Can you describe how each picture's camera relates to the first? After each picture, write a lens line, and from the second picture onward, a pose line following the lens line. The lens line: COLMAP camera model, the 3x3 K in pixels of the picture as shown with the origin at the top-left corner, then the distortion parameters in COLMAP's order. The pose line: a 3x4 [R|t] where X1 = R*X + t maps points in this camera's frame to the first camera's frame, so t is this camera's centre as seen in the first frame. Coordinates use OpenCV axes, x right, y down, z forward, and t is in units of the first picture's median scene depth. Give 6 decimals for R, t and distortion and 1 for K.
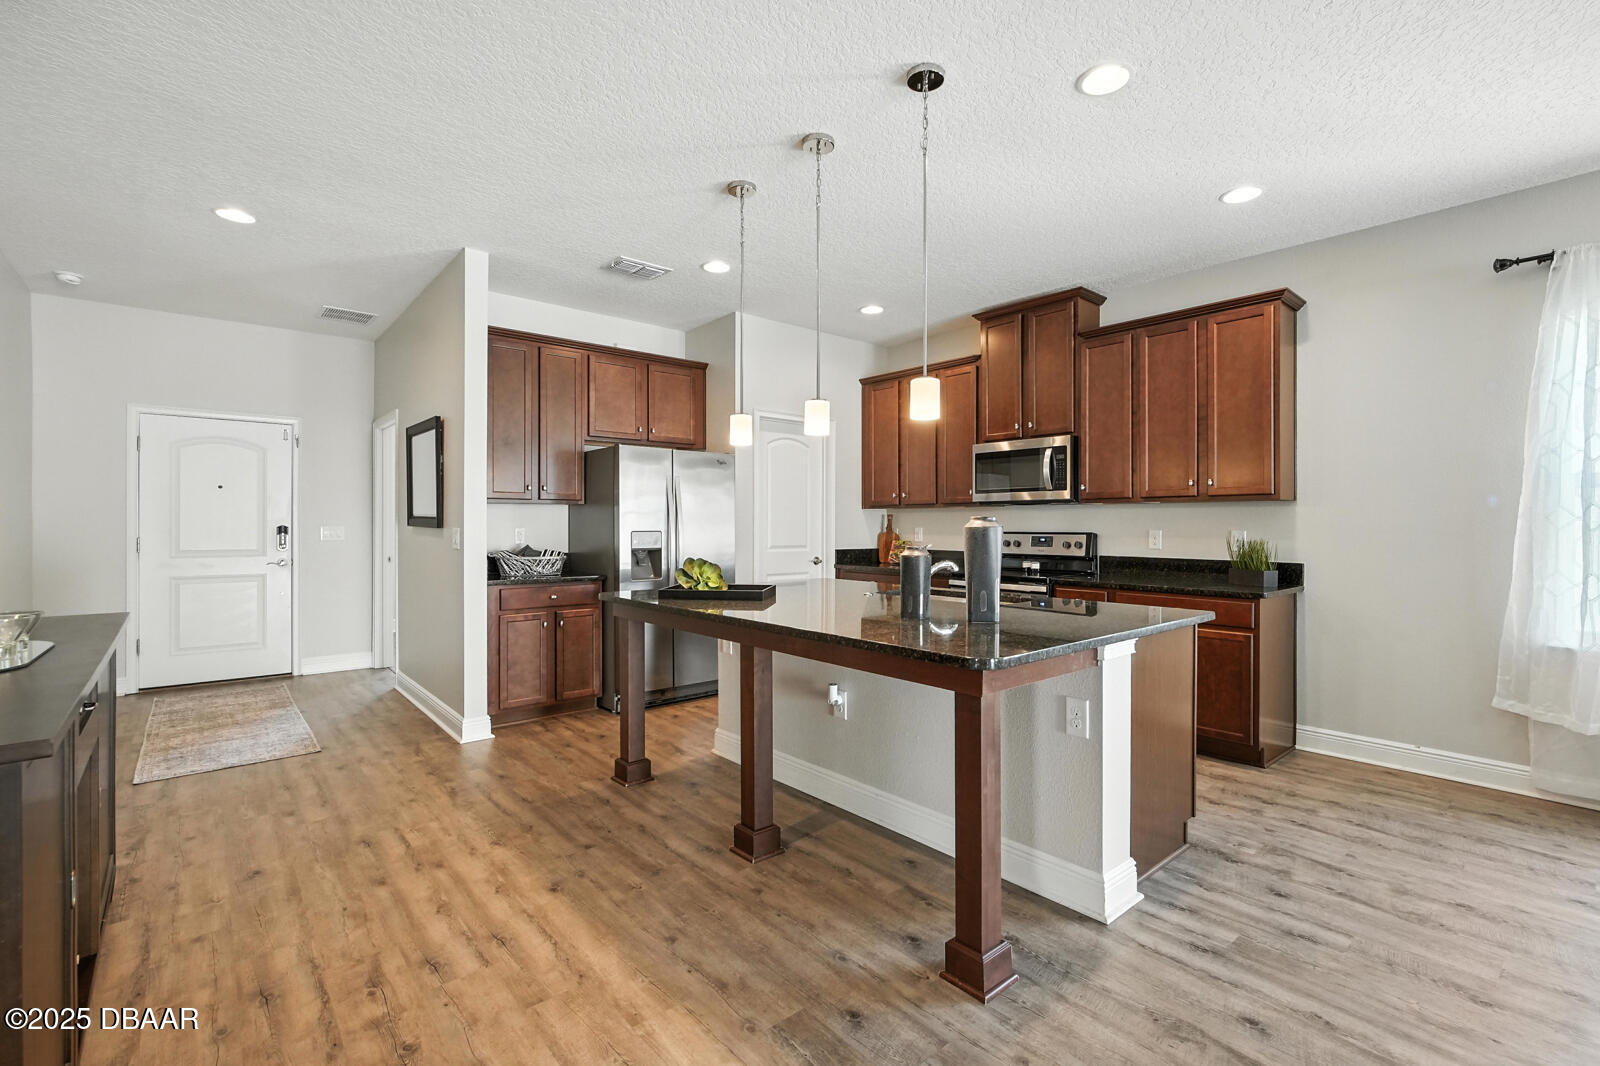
lens RADIAL K [[711.4, 0, 808.0], [0, 711.4, 527.2], [0, 0, 1]] dist [-0.018485, 0.014108]
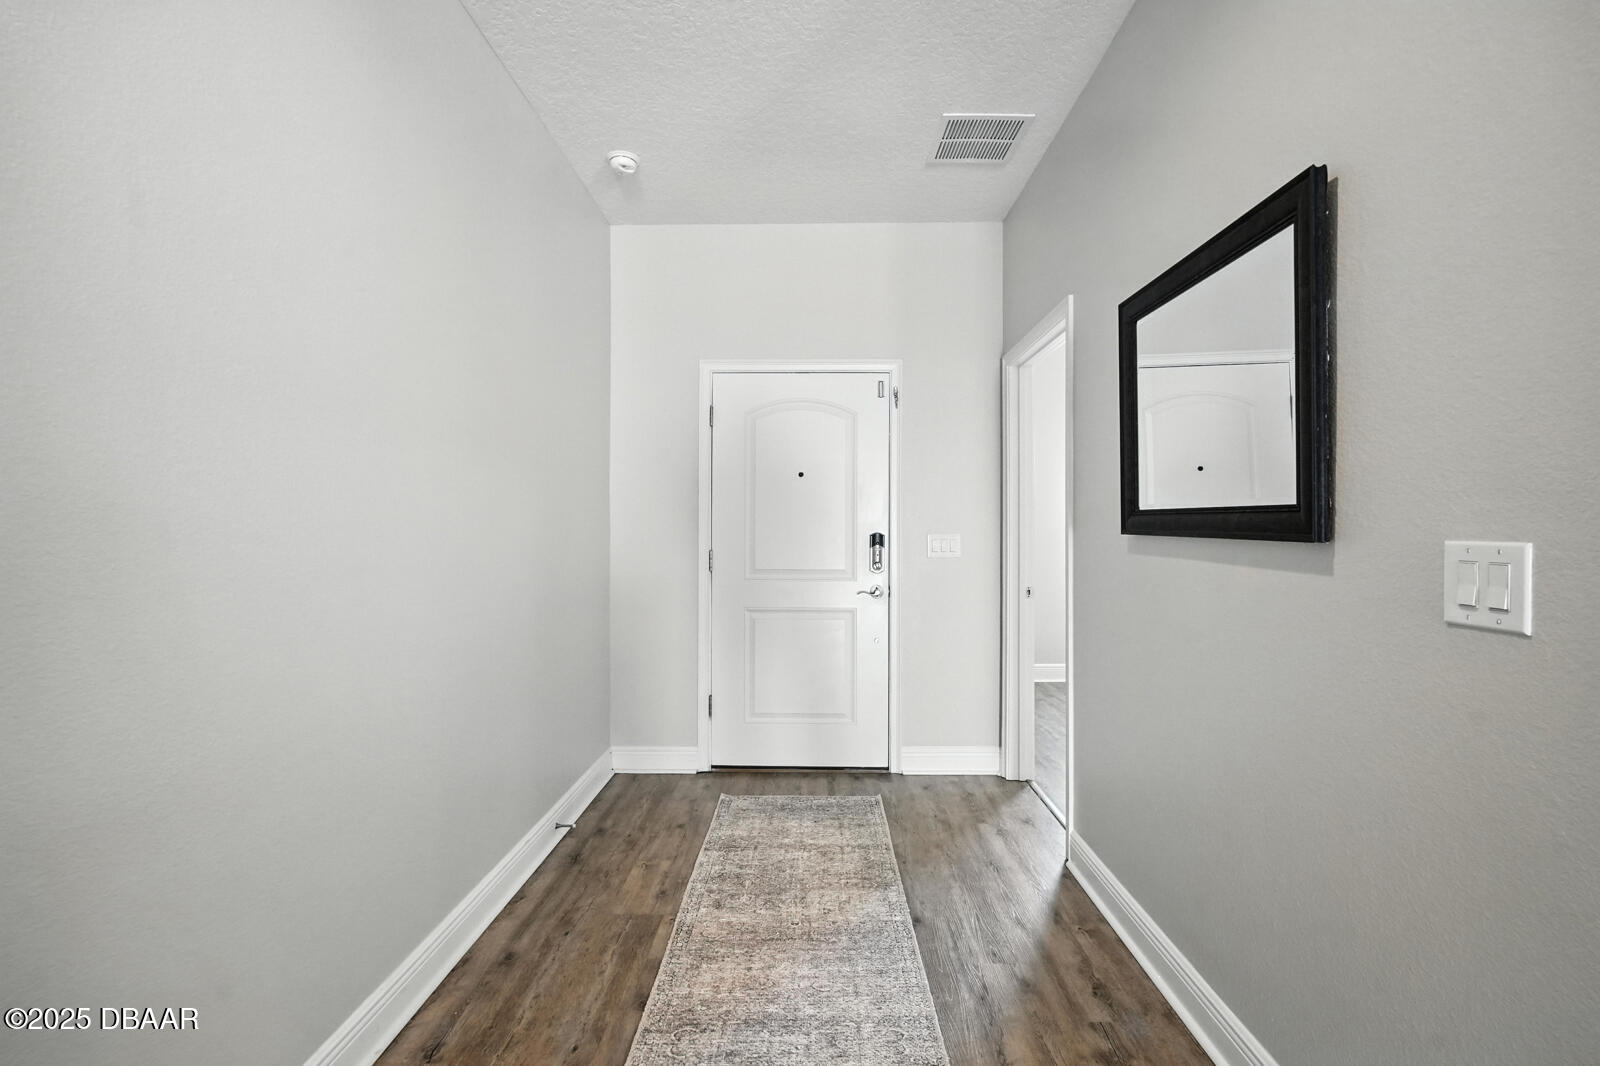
lens RADIAL K [[718.7, 0, 806.6], [0, 718.7, 531.6], [0, 0, 1]] dist [0.002334, 0.000513]
pose [[0.743210, -0.001888, -0.669056, -0.368279], [0.001374, 0.999998, -0.001295, -0.002651], [0.669057, 0.000043, 0.743211, 0.491360]]
